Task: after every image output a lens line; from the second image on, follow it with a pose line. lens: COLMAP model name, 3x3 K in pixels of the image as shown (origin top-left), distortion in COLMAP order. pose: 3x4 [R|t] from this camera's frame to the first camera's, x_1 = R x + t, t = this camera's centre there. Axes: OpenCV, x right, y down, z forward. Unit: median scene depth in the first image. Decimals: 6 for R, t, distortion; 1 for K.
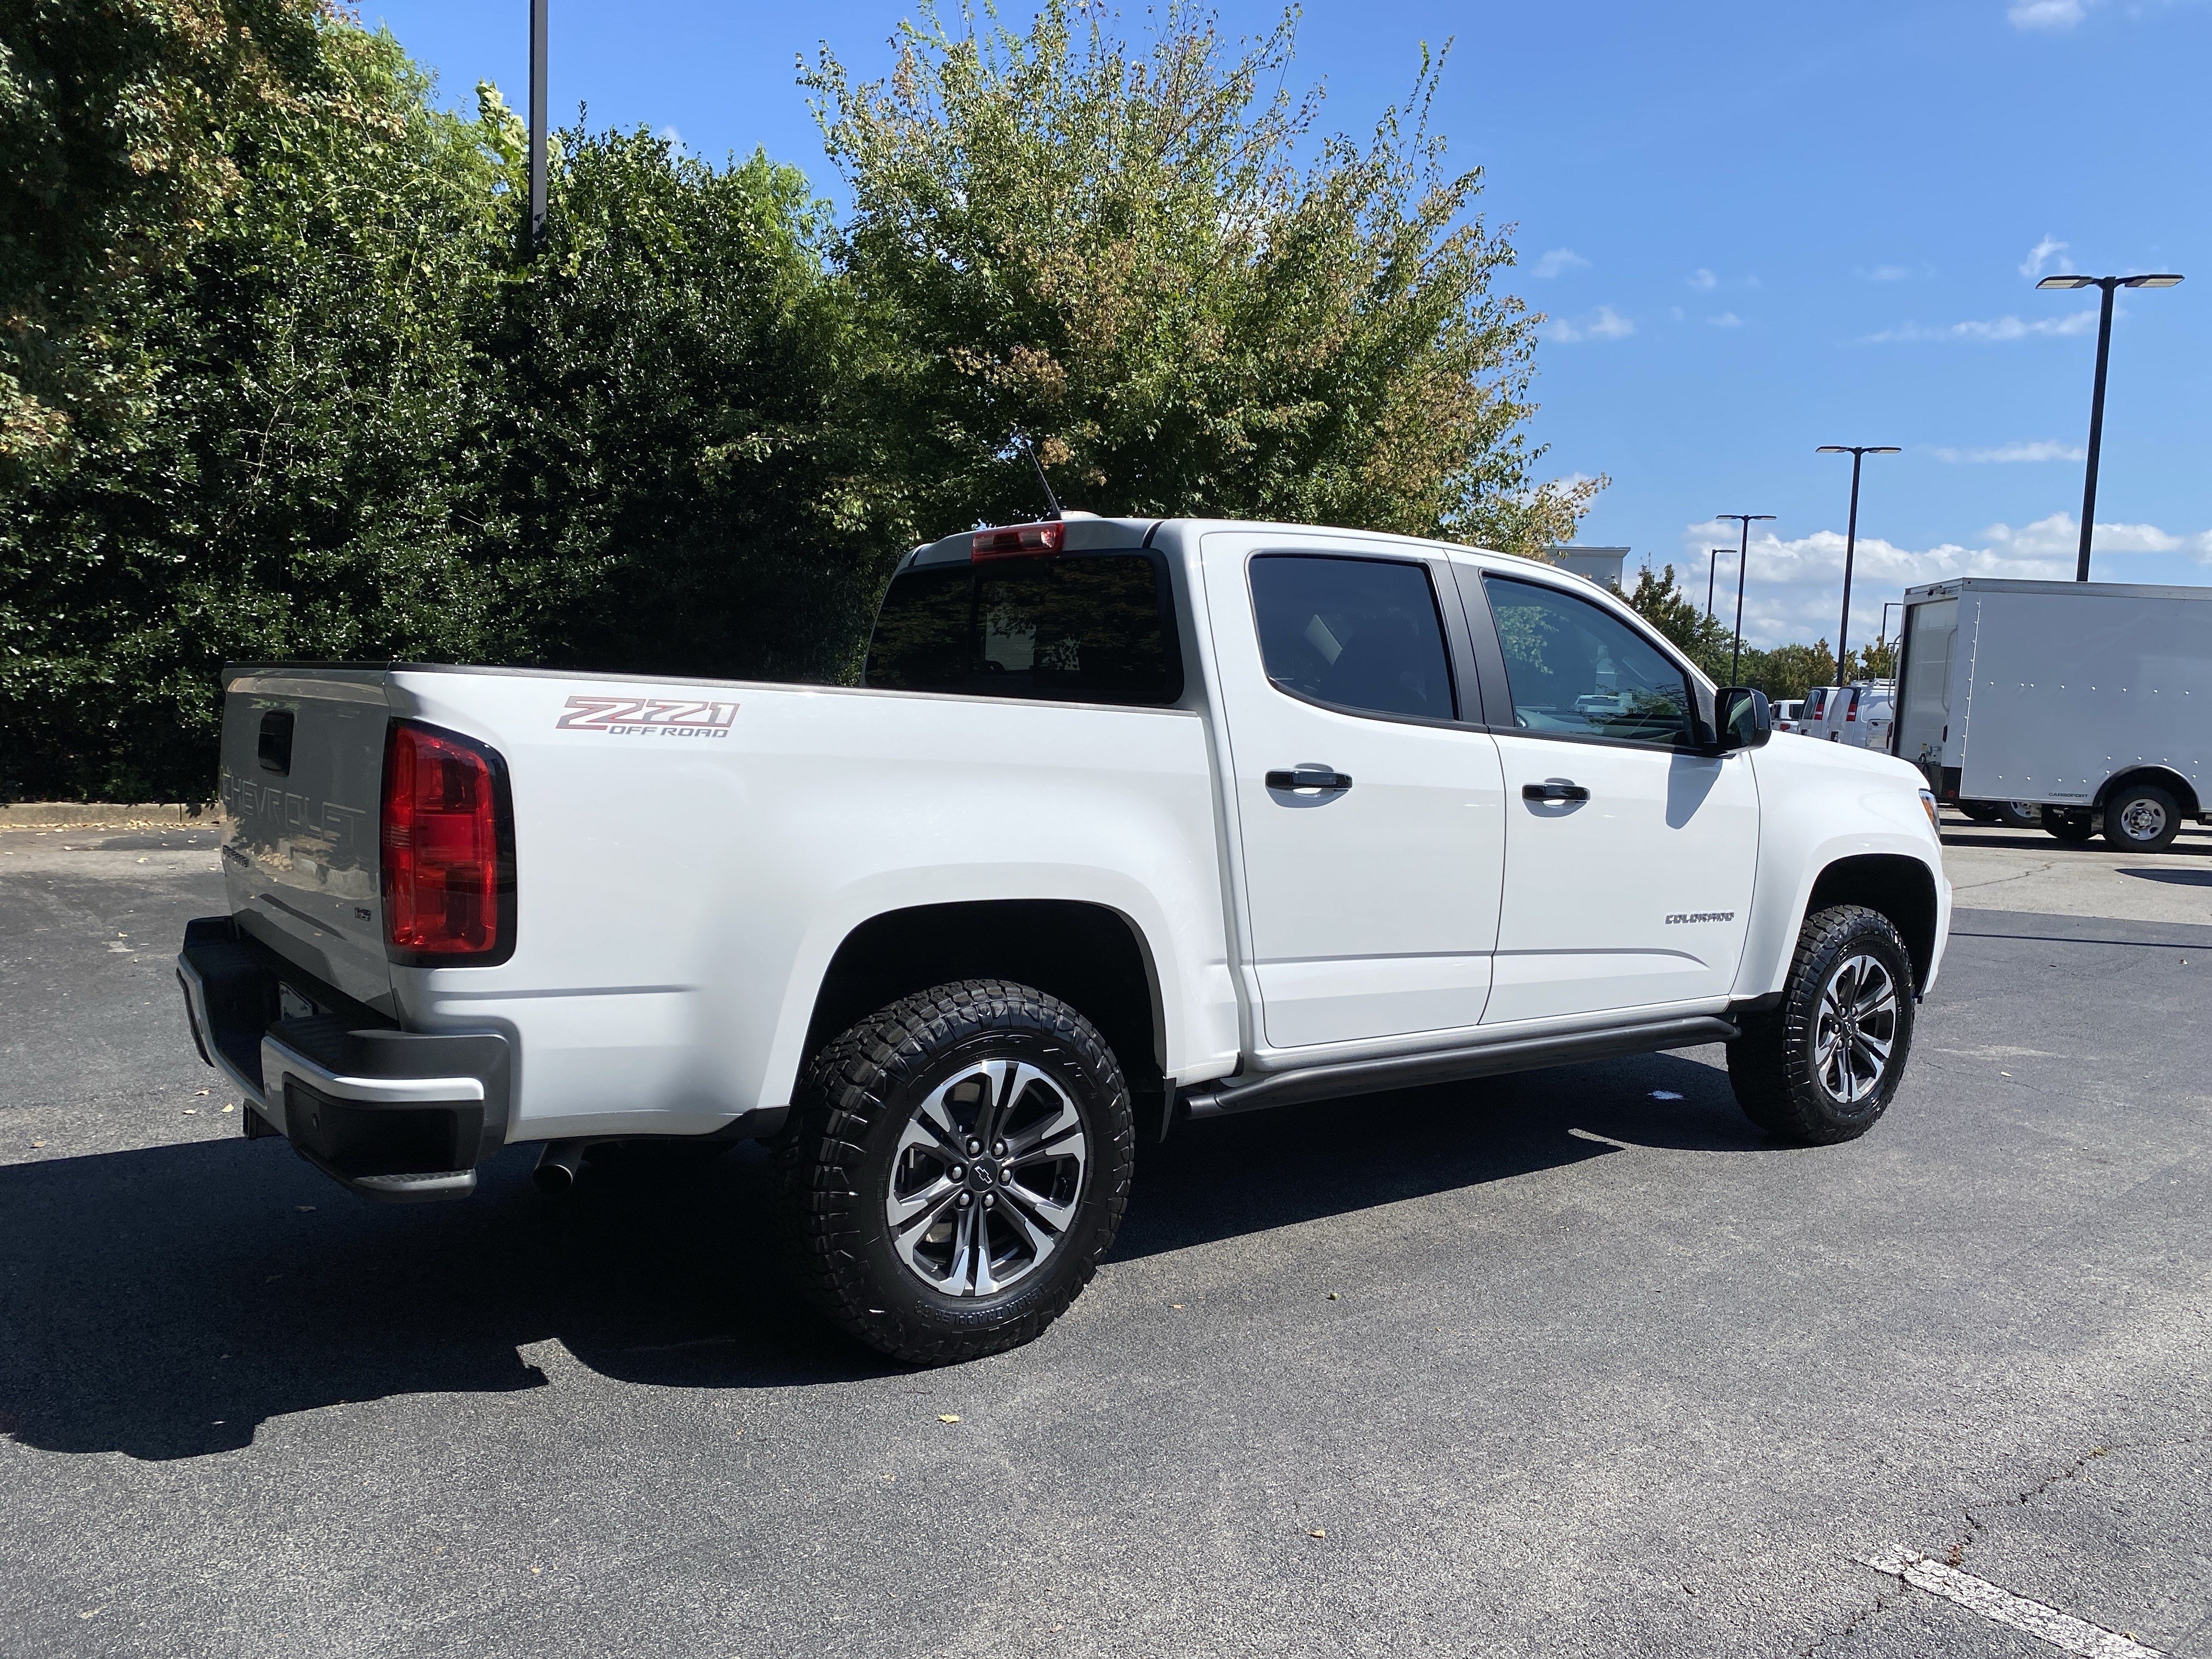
lens RADIAL K [[1696.0, 0, 1109.7], [0, 1696.0, 863.1], [0, 0, 1]] dist [0.041760, -0.050702]
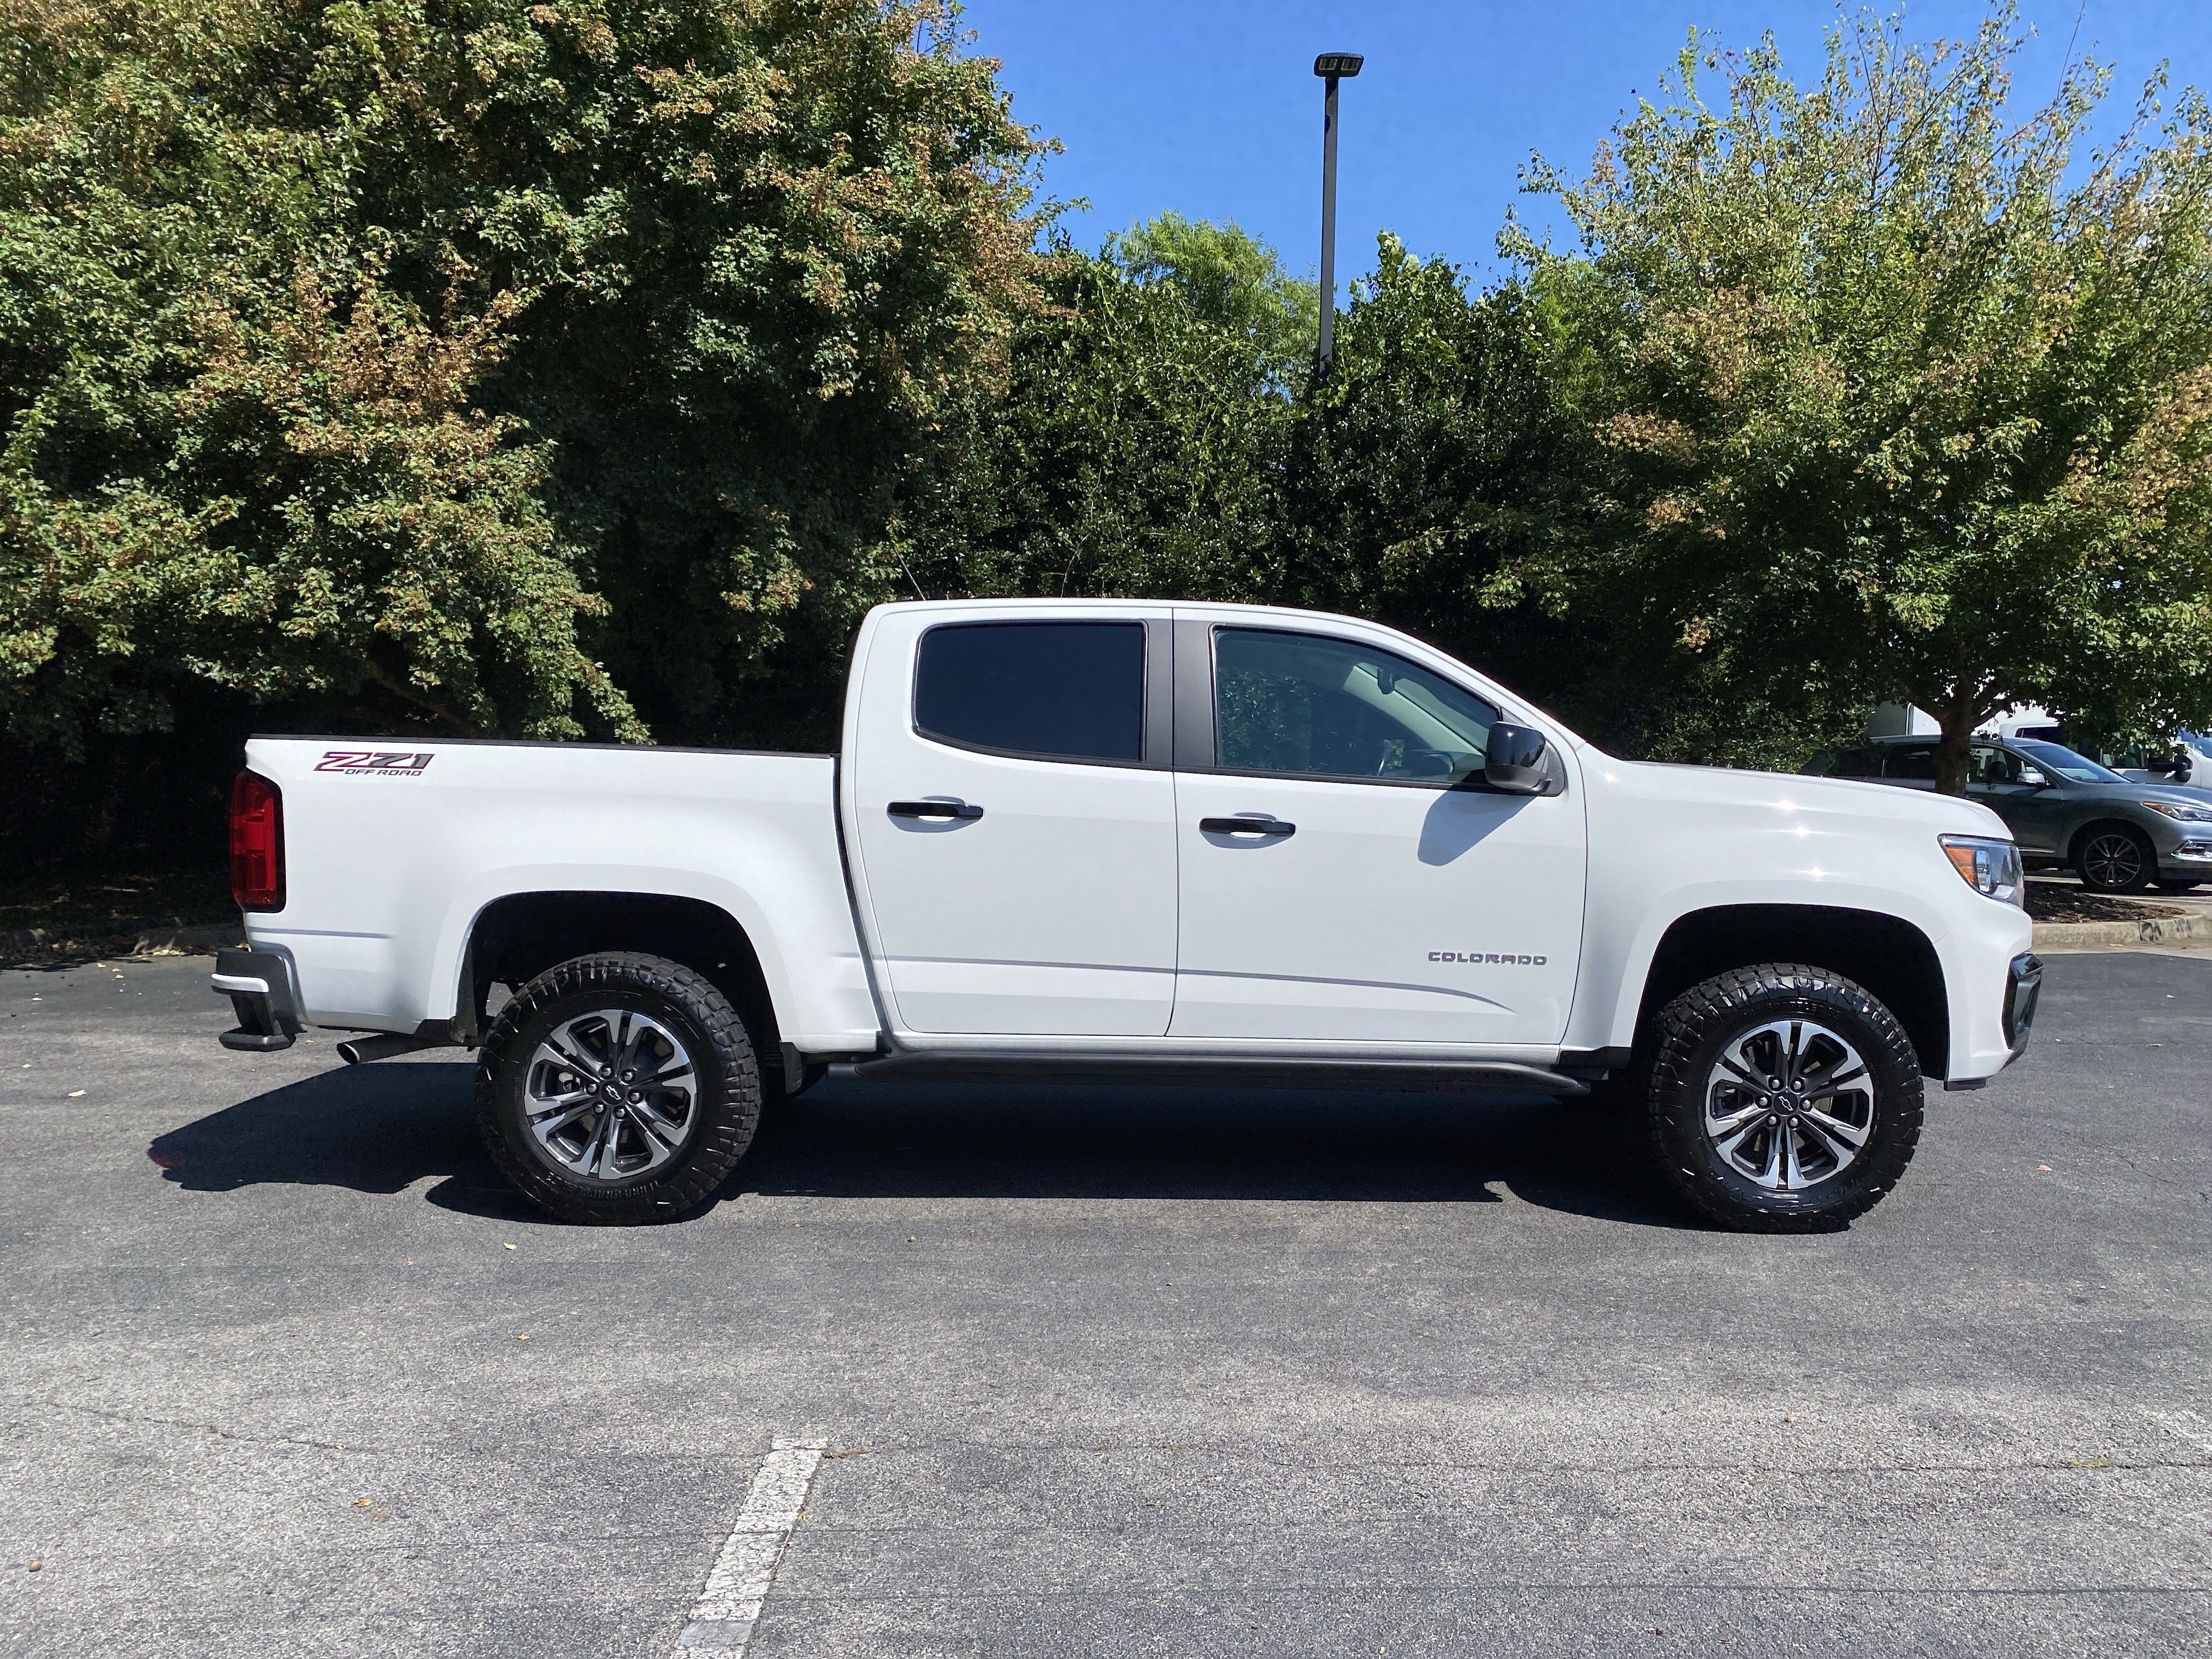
lens RADIAL K [[1696.0, 0, 1109.7], [0, 1696.0, 863.1], [0, 0, 1]] dist [0.041760, -0.050702]
pose [[0.793423, 0.010023, -0.608589, 0.857986], [-0.042334, 0.998352, -0.038749, 0.027399], [0.607197, 0.056508, 0.792539, 0.109828]]
